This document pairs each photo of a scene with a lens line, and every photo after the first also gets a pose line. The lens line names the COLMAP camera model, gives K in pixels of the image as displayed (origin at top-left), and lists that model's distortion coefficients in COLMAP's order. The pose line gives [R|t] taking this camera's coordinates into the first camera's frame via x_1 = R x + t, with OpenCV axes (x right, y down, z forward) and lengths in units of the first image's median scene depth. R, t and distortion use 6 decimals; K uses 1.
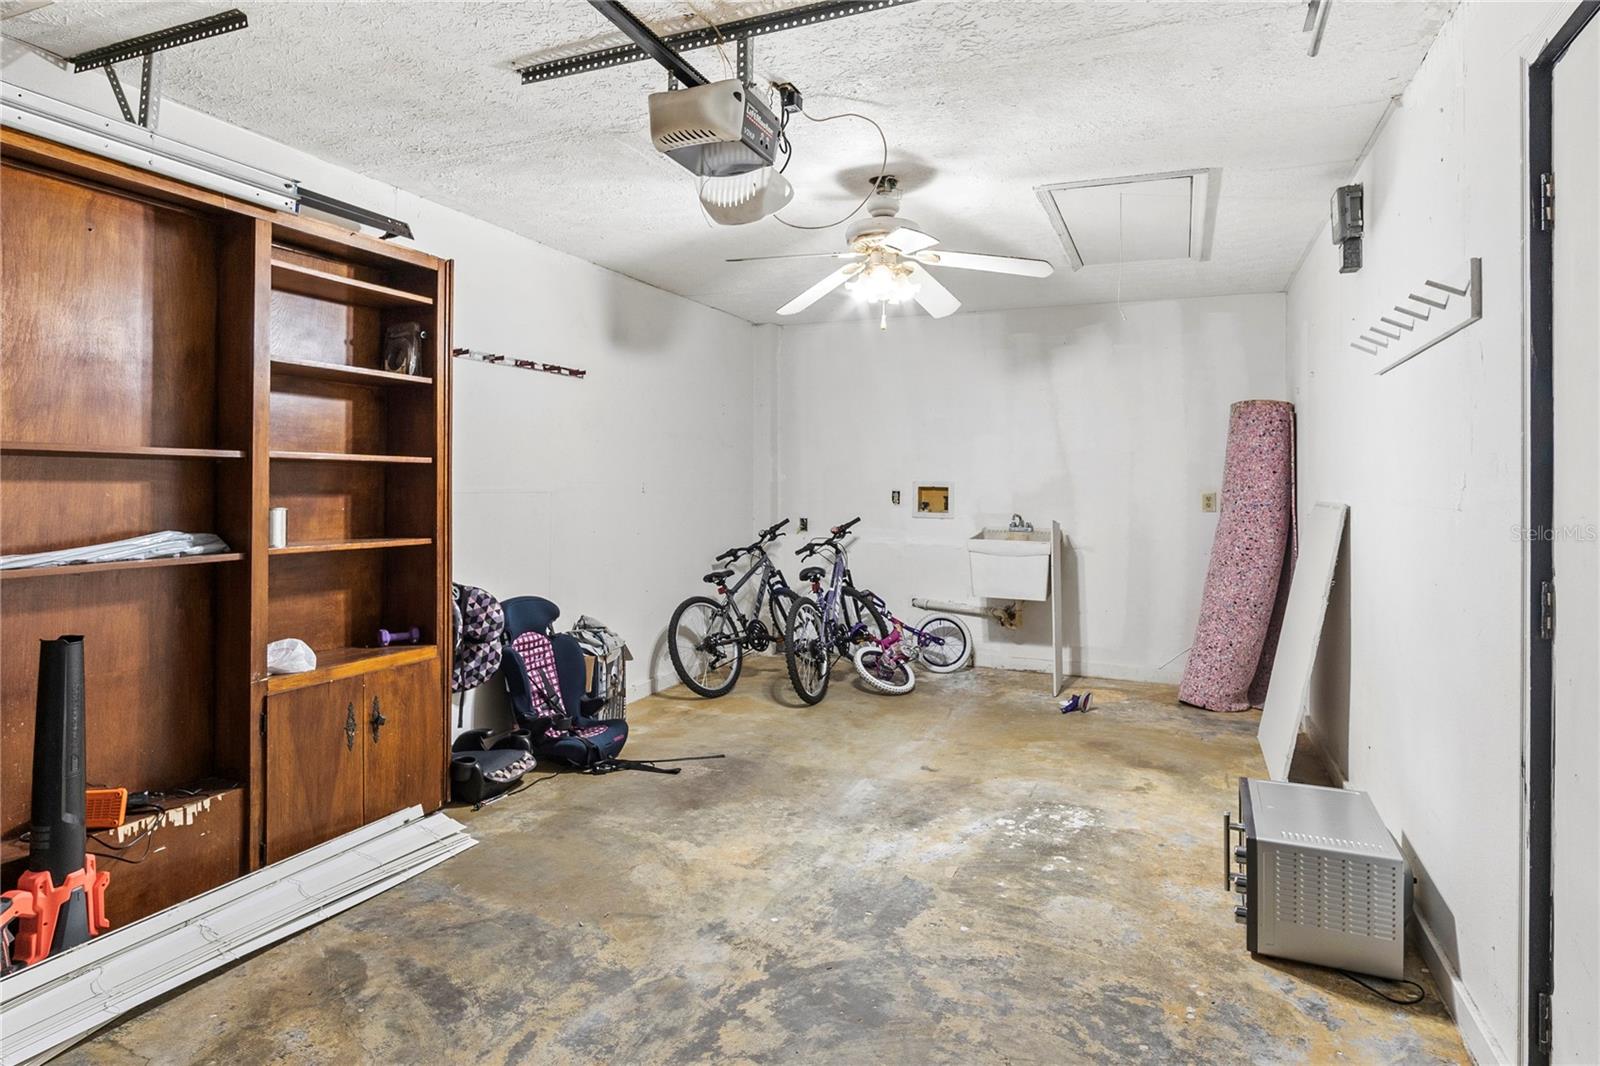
lens RADIAL K [[902.9, 0, 799.1], [0, 902.9, 502.3], [0, 0, 1]] dist [-0.005828, -0.001118]
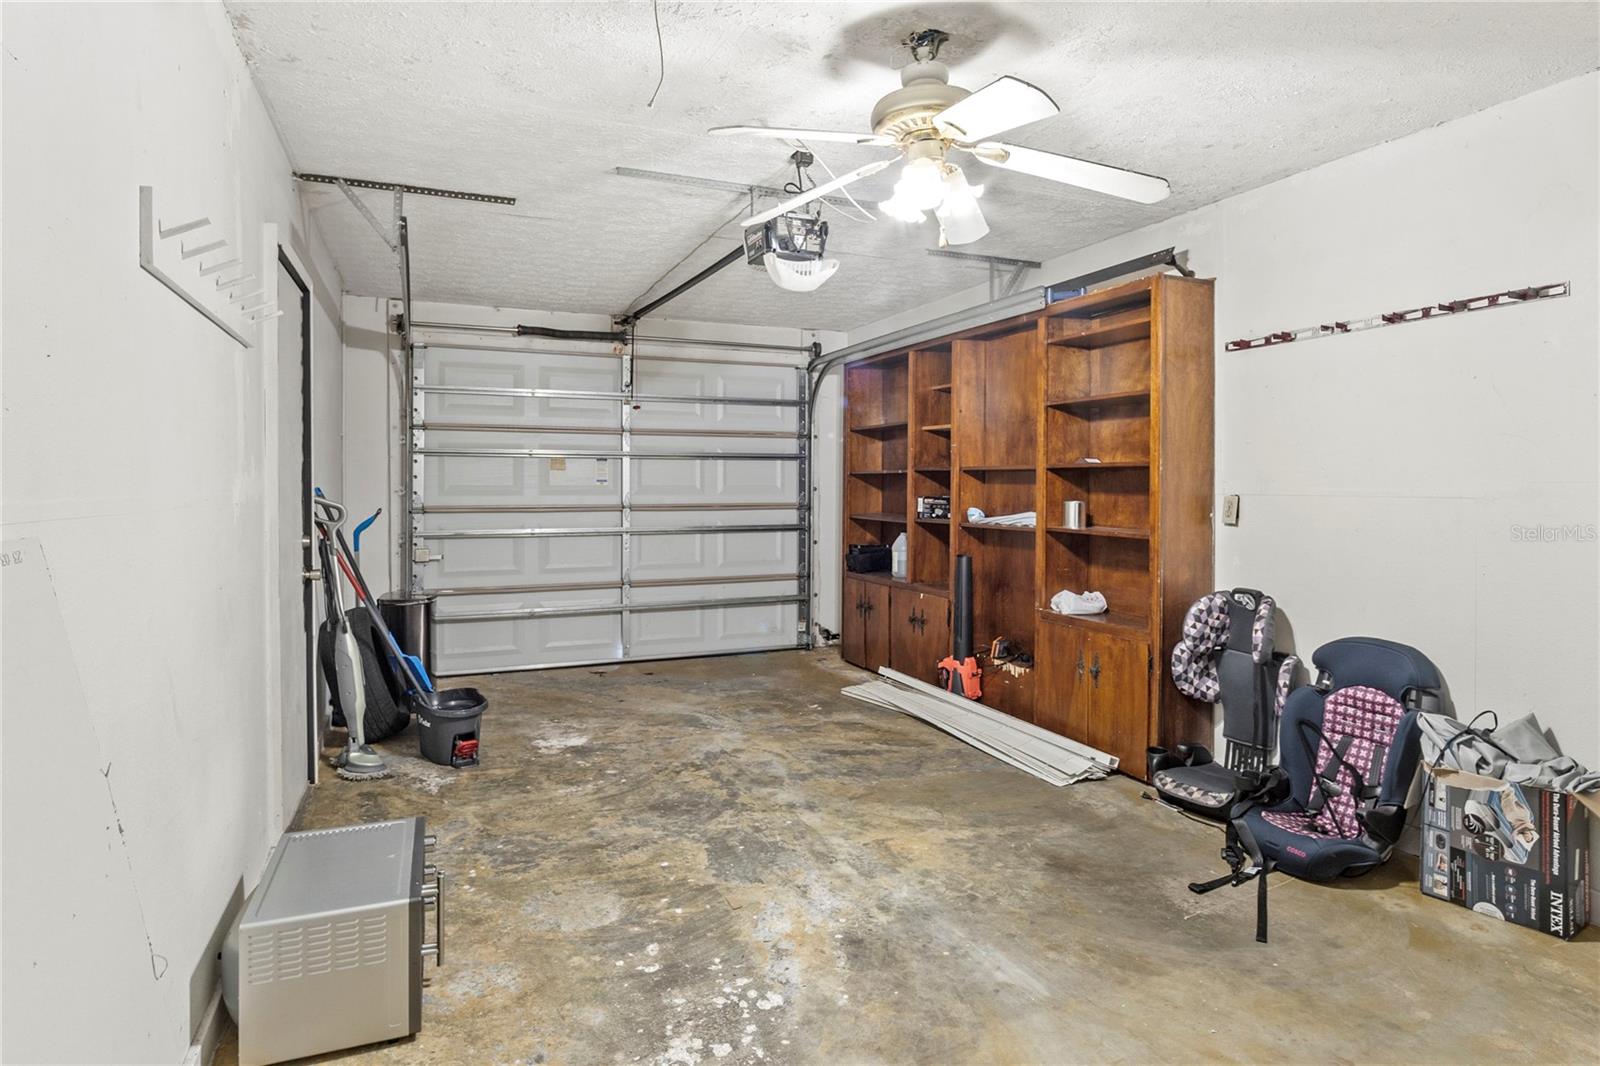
lens RADIAL K [[883.0, 0, 803.8], [0, 883.0, 524.9], [0, 0, 1]] dist [-0.009239, -0.001912]
pose [[-0.691402, 0.027586, -0.721944, 0.770417], [-0.017639, 0.998328, 0.055040, -0.027970], [0.722255, 0.050789, -0.689759, 1.677000]]
